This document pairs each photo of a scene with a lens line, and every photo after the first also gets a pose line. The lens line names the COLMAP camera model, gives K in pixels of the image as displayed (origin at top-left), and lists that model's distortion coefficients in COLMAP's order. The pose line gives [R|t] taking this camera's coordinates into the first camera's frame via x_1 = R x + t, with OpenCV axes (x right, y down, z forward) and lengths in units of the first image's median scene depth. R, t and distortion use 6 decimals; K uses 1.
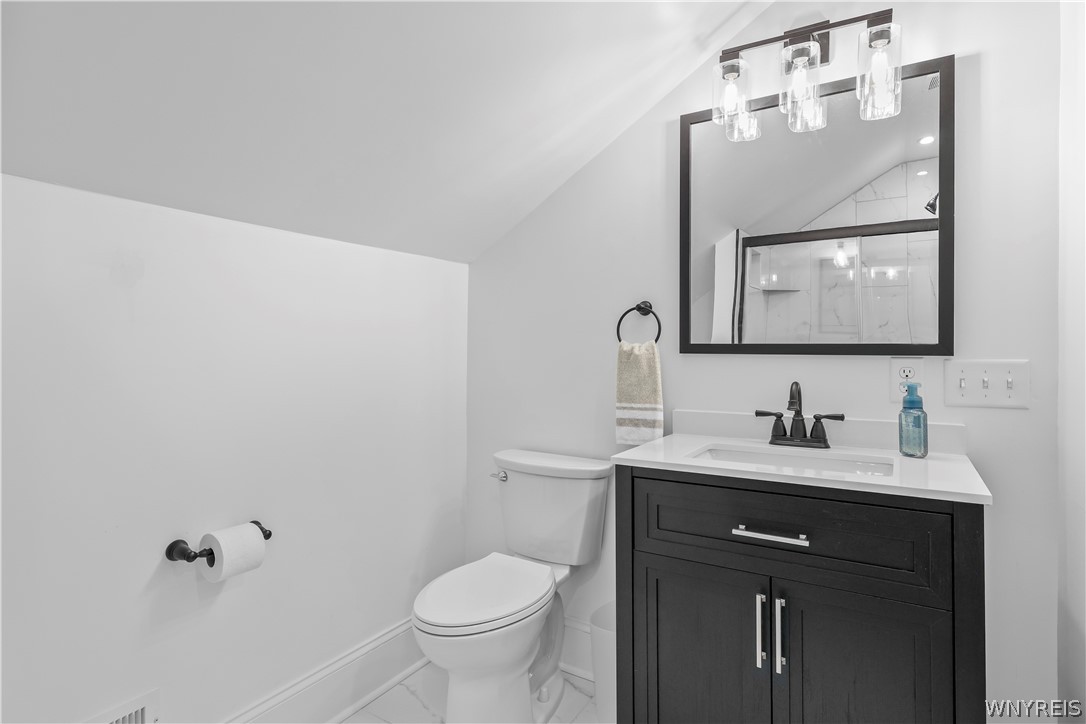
lens RADIAL K [[579.0, 0, 543.5], [0, 579.0, 355.3], [0, 0, 1]] dist [0.000334, -0.001112]
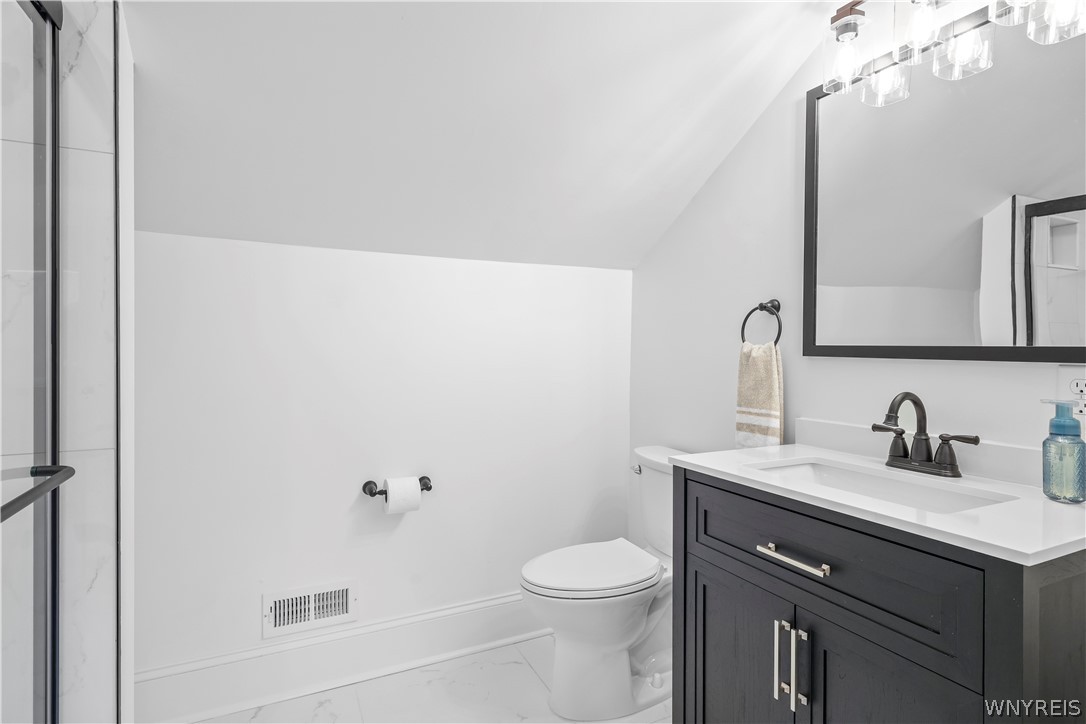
lens RADIAL K [[569.1, 0, 542.3], [0, 569.1, 360.9], [0, 0, 1]] dist [-0.003338, -0.001124]
pose [[0.839575, 0.016248, -0.543001, 0.381079], [-0.008847, 0.999829, 0.016239, -0.006596], [0.543172, -0.008830, 0.839575, 0.031781]]
